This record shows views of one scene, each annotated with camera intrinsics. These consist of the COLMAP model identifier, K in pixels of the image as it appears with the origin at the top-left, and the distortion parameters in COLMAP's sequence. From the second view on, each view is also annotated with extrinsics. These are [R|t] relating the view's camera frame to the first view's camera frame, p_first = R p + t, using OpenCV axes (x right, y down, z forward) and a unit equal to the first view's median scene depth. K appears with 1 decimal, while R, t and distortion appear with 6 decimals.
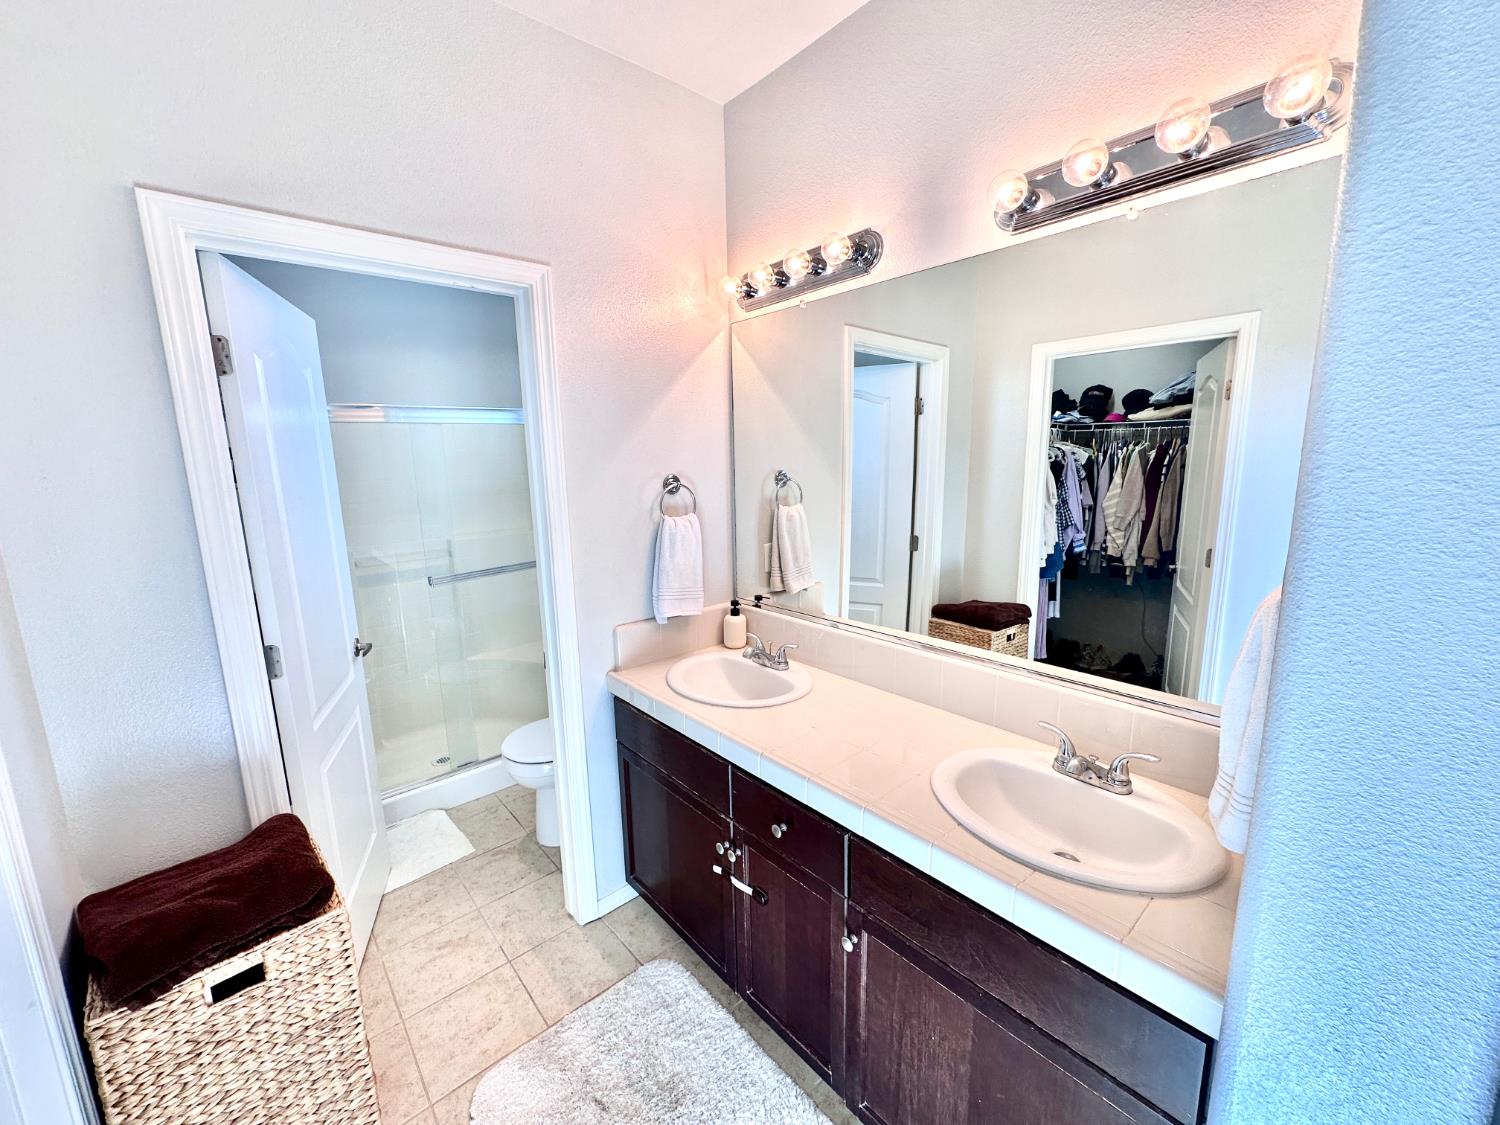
lens RADIAL K [[604.6, 0, 748.7], [0, 604.6, 564.5], [0, 0, 1]] dist [-0.001729, 0.000168]
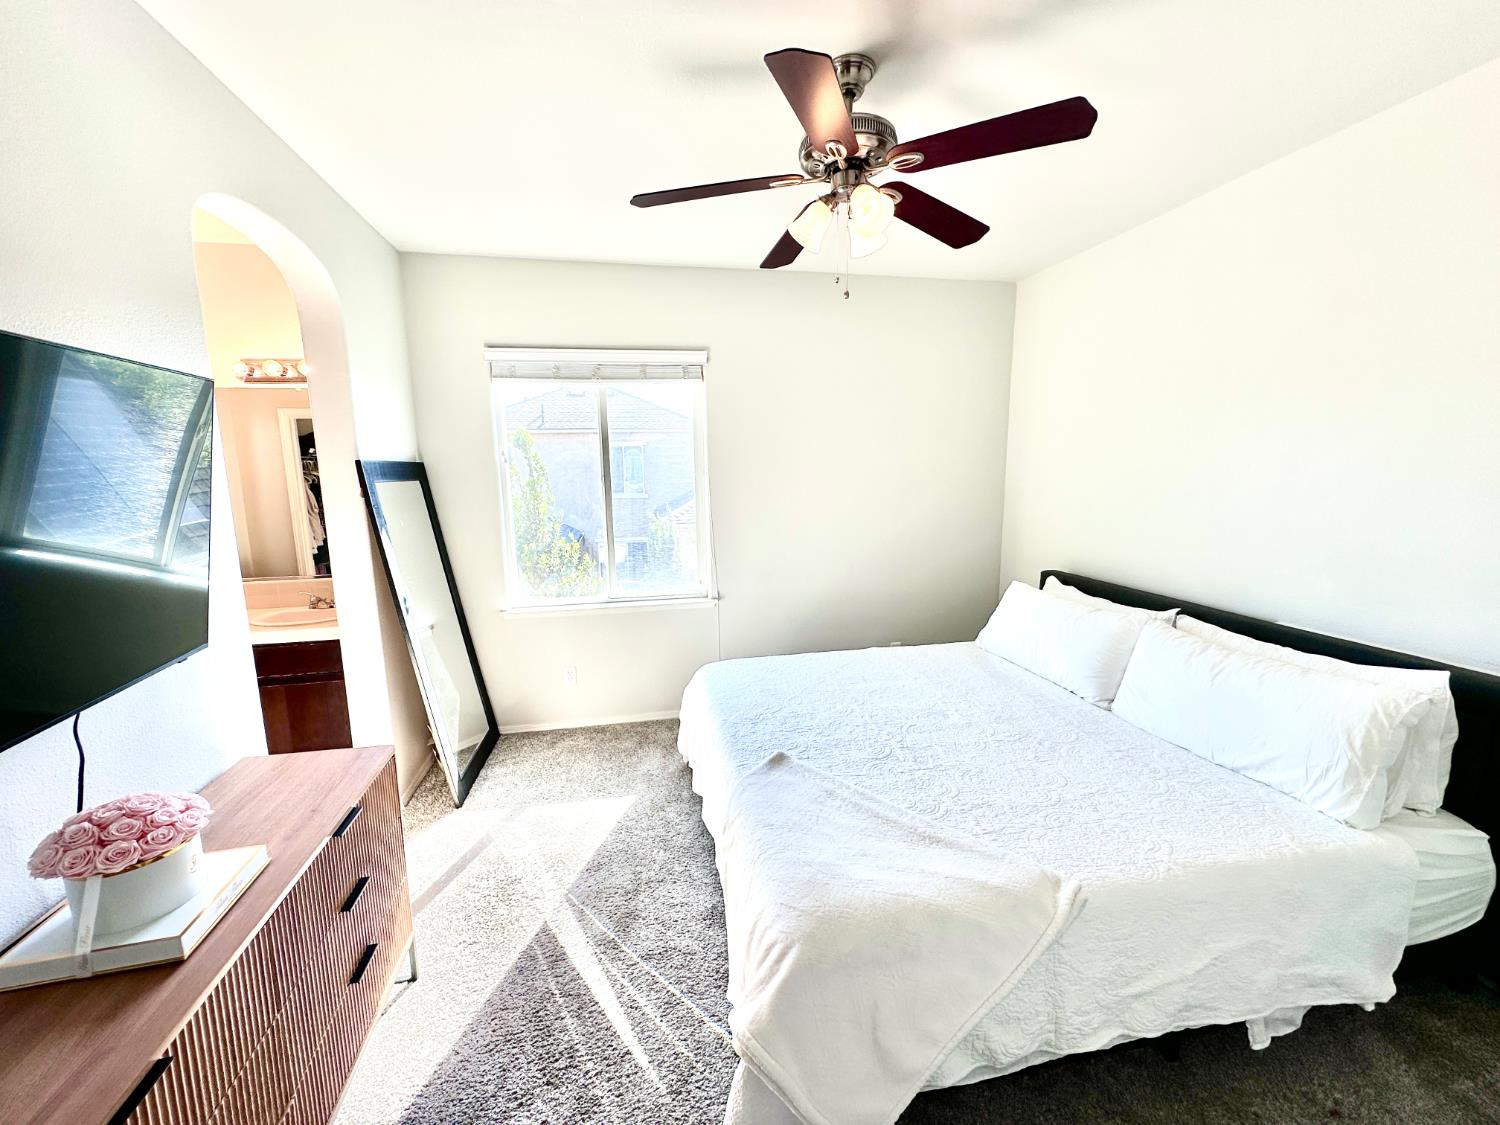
lens RADIAL K [[604.6, 0, 748.7], [0, 604.6, 564.5], [0, 0, 1]] dist [-0.001729, 0.000168]
pose [[0.506106, -0.124910, 0.853378, -0.415987], [0.155682, 0.986435, 0.052057, 0.197023], [-0.848304, 0.106509, 0.518687, -1.138957]]
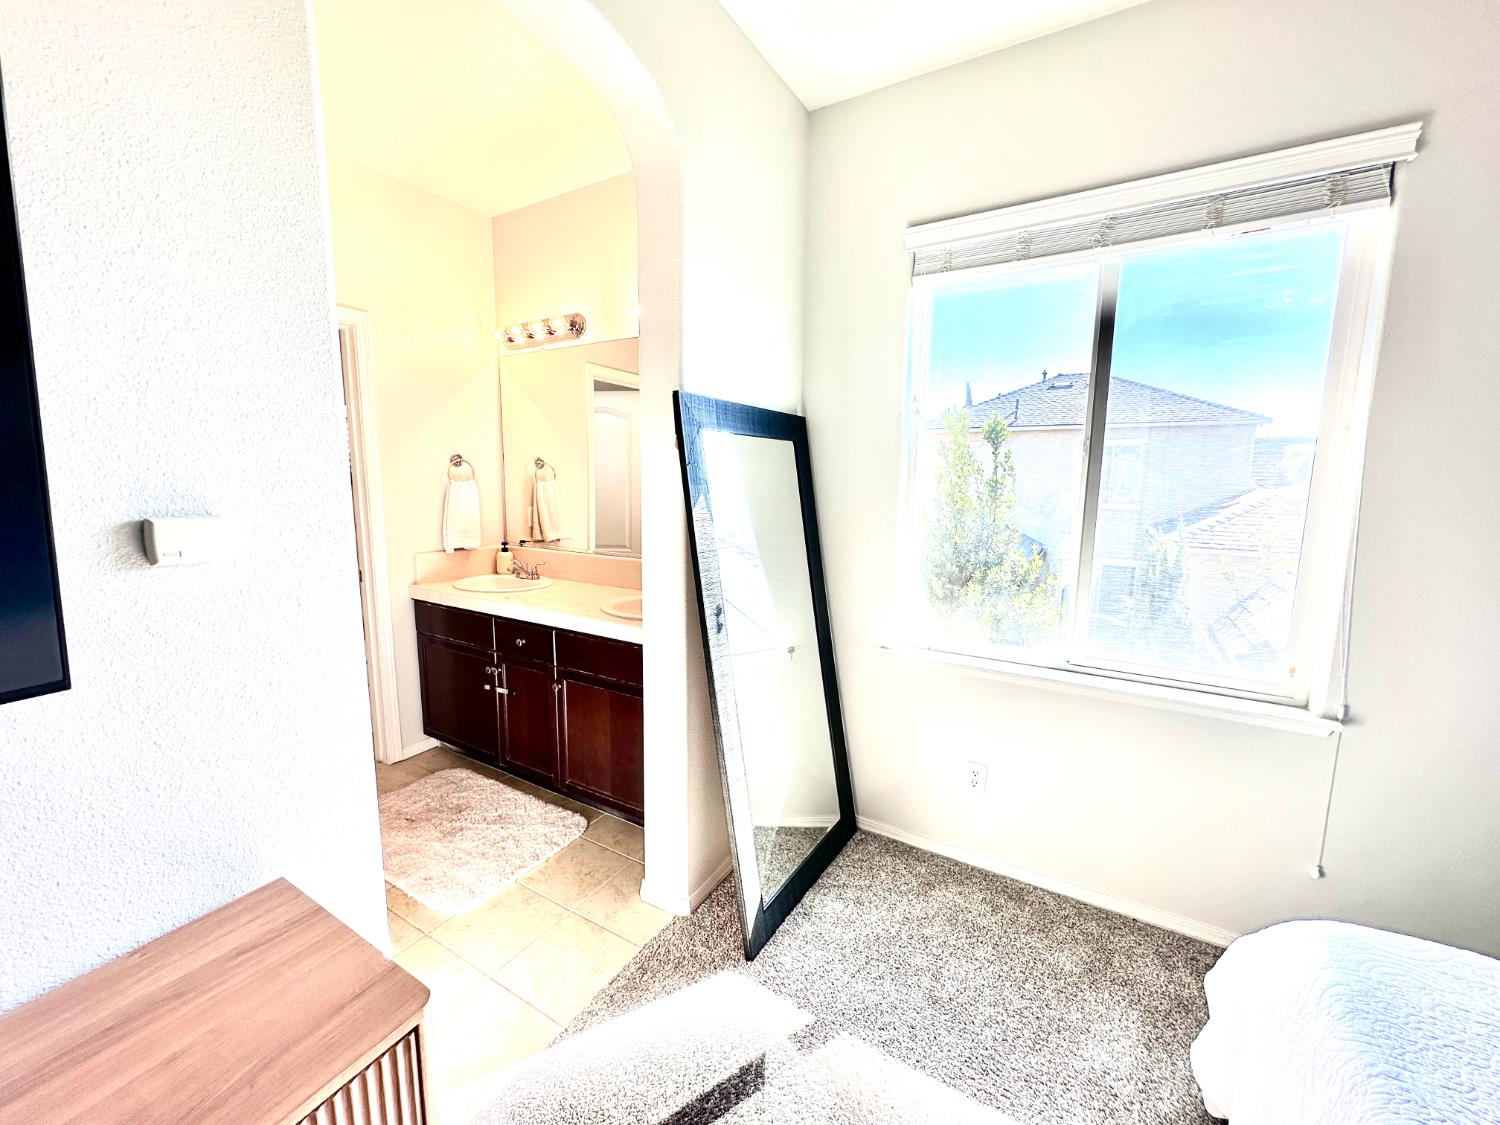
lens RADIAL K [[604.6, 0, 748.7], [0, 604.6, 564.5], [0, 0, 1]] dist [-0.001729, 0.000168]
pose [[0.952387, -0.013165, 0.304607, 0.102002], [0.022439, 0.999384, -0.026965, 0.180771], [-0.304065, 0.032516, 0.952096, -0.630196]]
